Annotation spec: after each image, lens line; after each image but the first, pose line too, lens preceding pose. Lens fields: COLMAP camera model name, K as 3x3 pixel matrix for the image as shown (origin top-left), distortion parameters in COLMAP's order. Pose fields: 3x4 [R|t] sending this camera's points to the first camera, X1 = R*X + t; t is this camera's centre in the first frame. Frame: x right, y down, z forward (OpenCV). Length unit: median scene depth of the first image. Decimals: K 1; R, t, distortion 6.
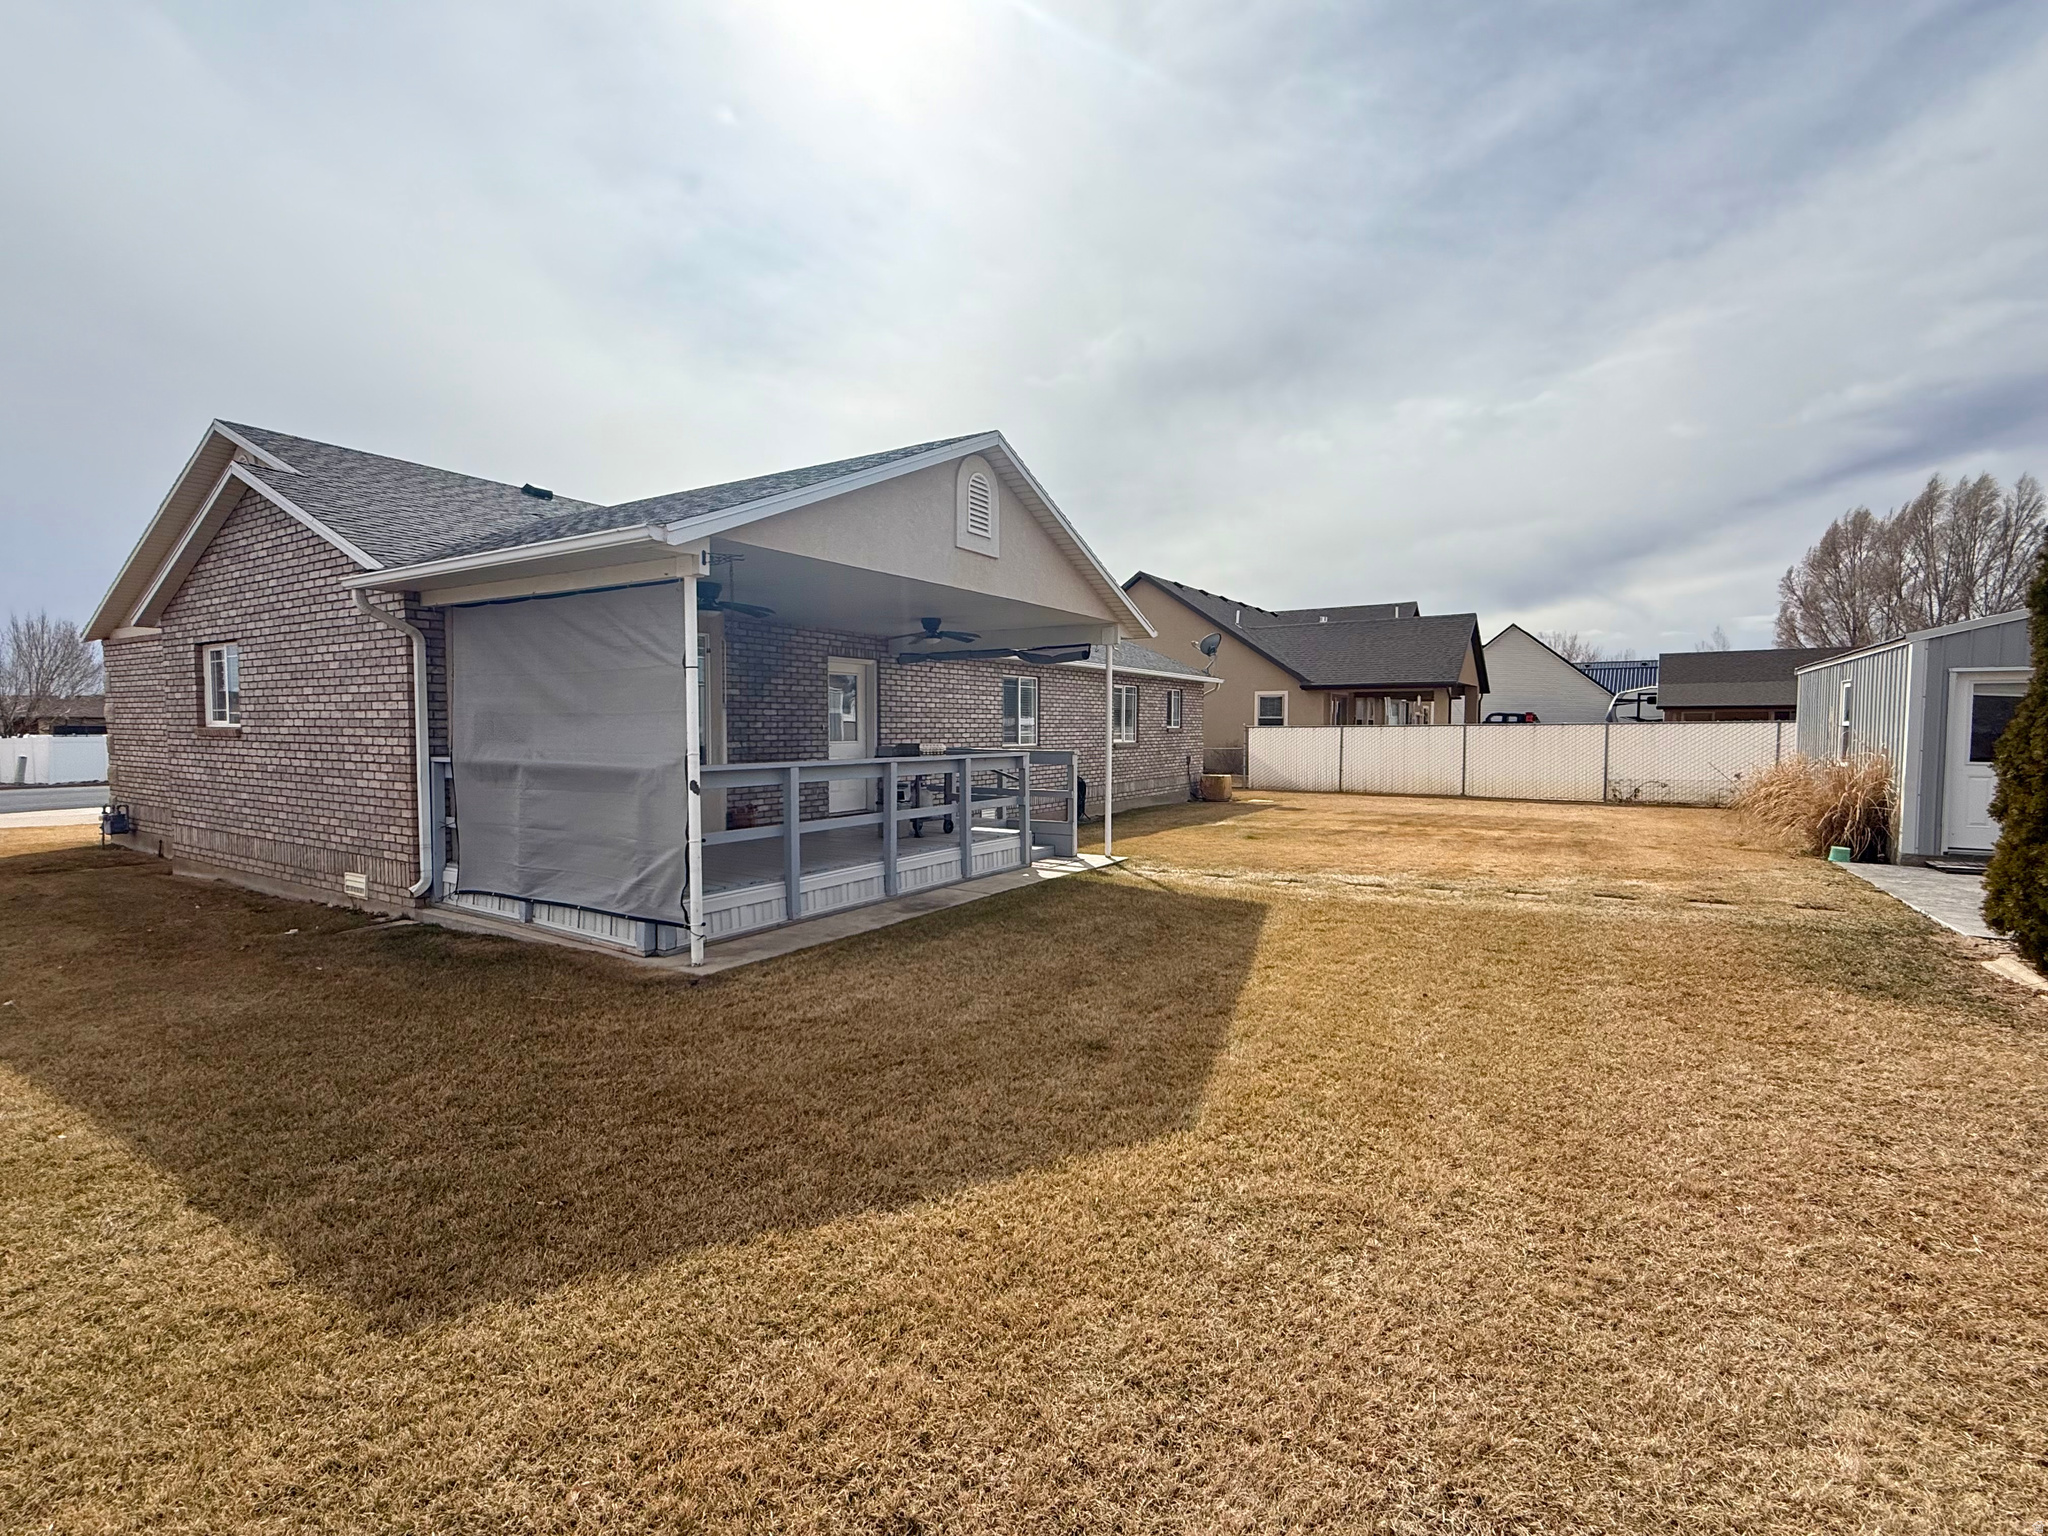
lens RADIAL K [[913.2, 0, 1039.2], [0, 913.2, 761.9], [0, 0, 1]] dist [0.000678, 0.000133]
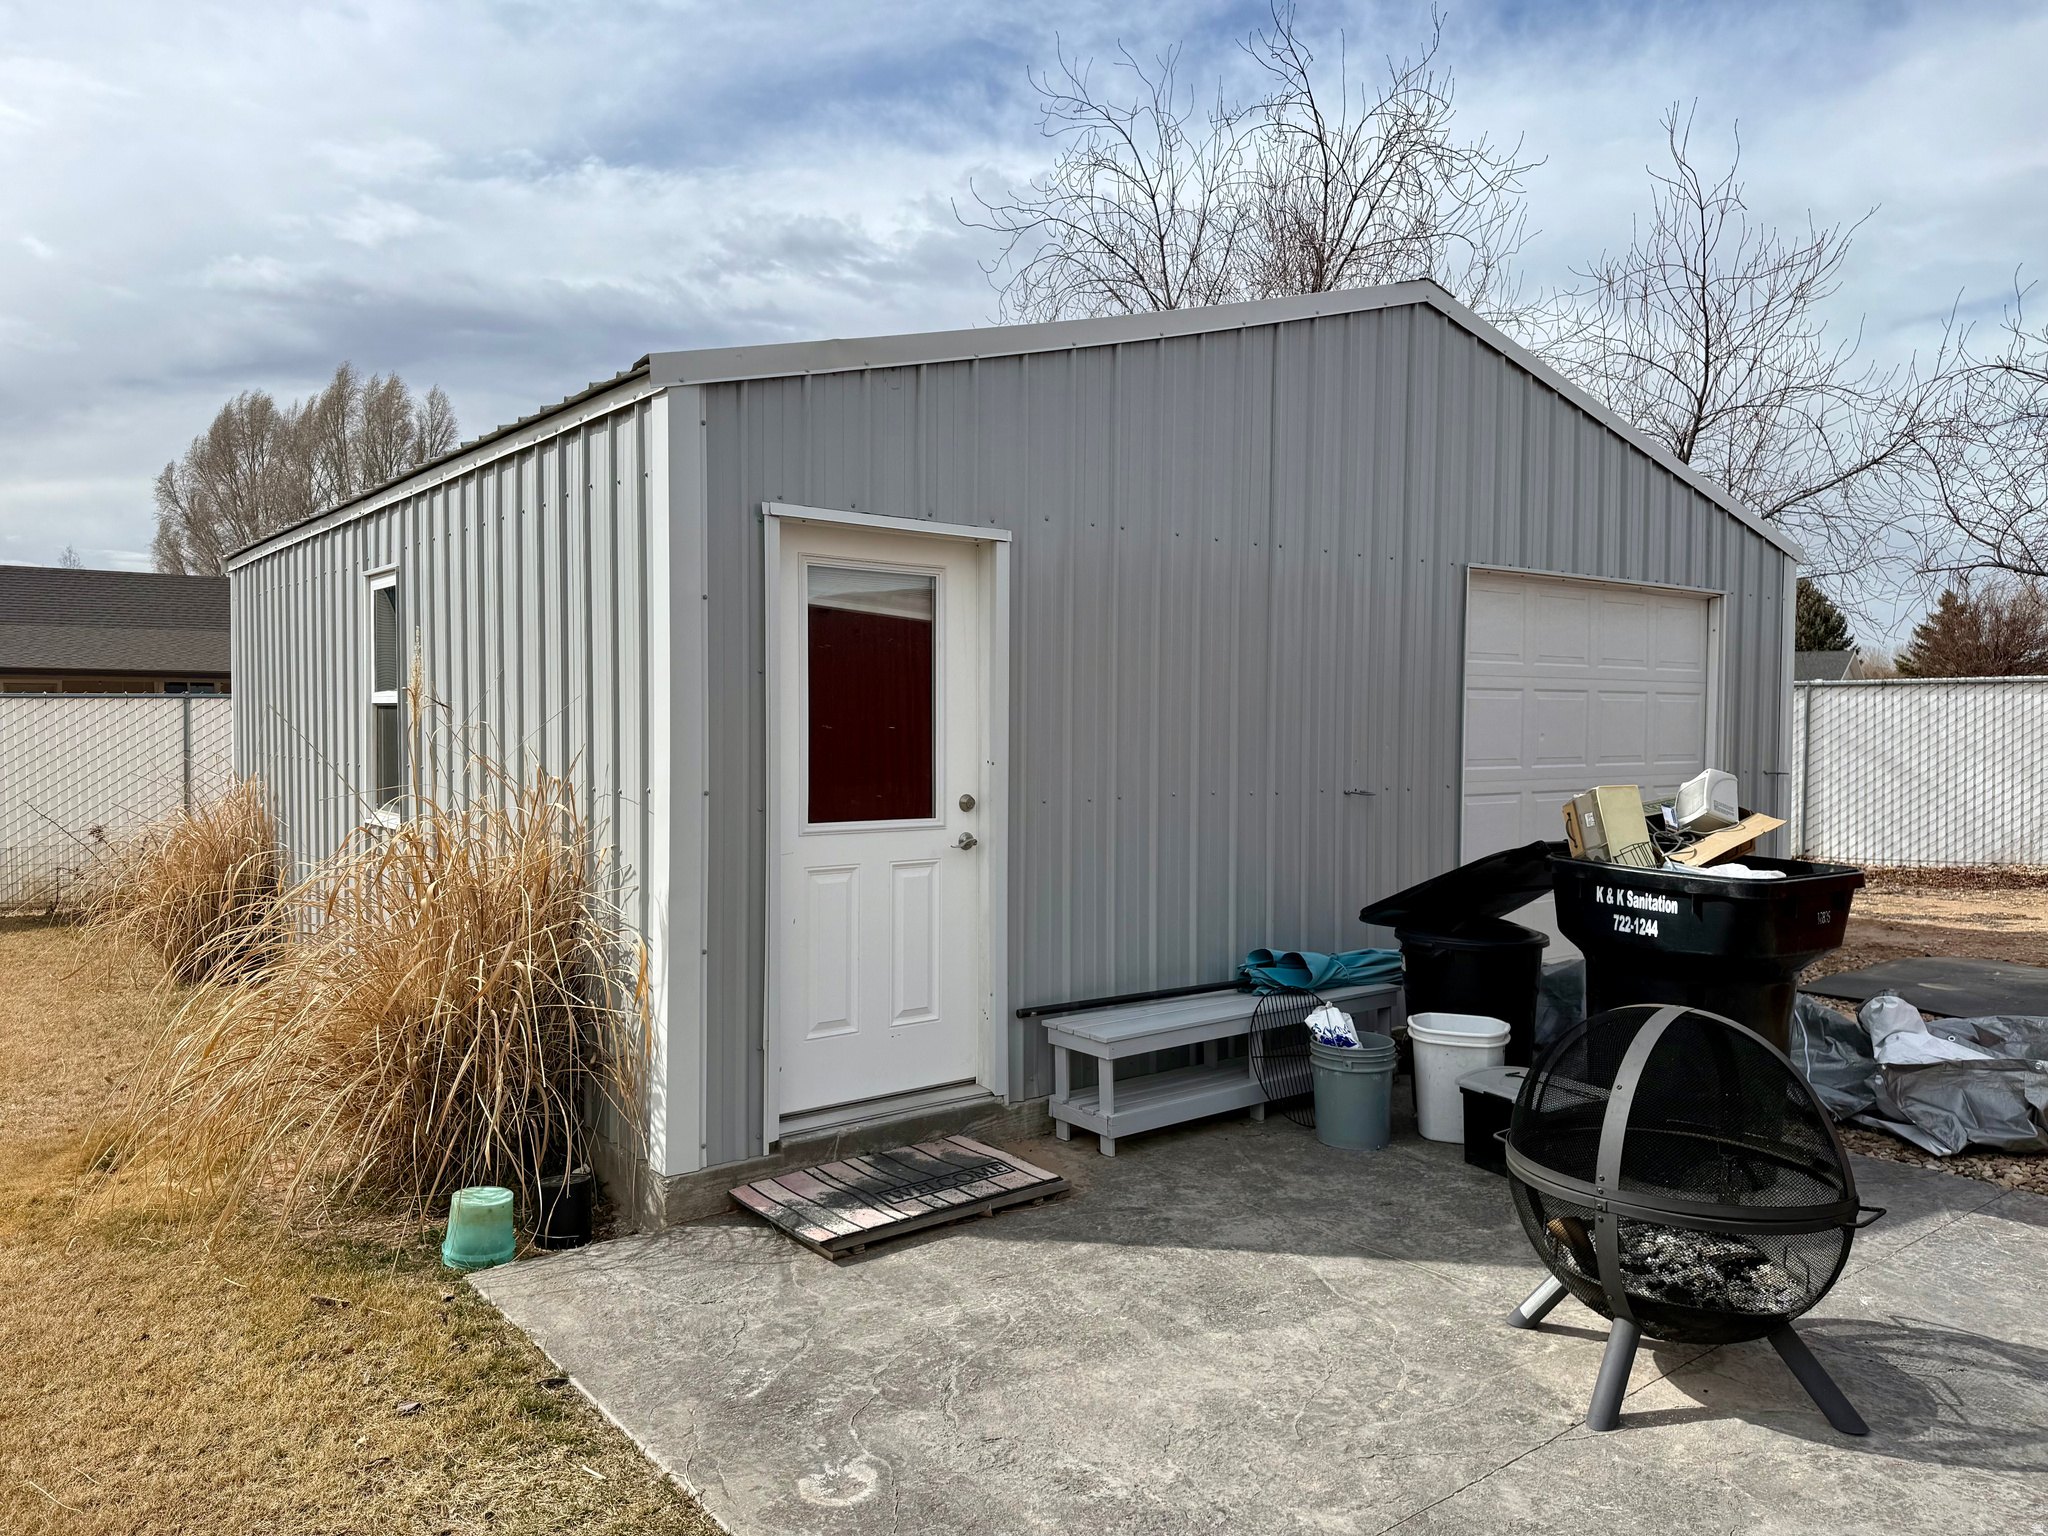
lens RADIAL K [[1415.0, 0, 1021.2], [0, 1415.0, 757.3], [0, 0, 1]] dist [-0.003530, 0.000118]
pose [[0.337562, -0.029571, 0.940839, 0.339472], [0.033638, 0.999247, 0.019338, -0.015839], [-0.940702, 0.025120, 0.338302, 0.434721]]
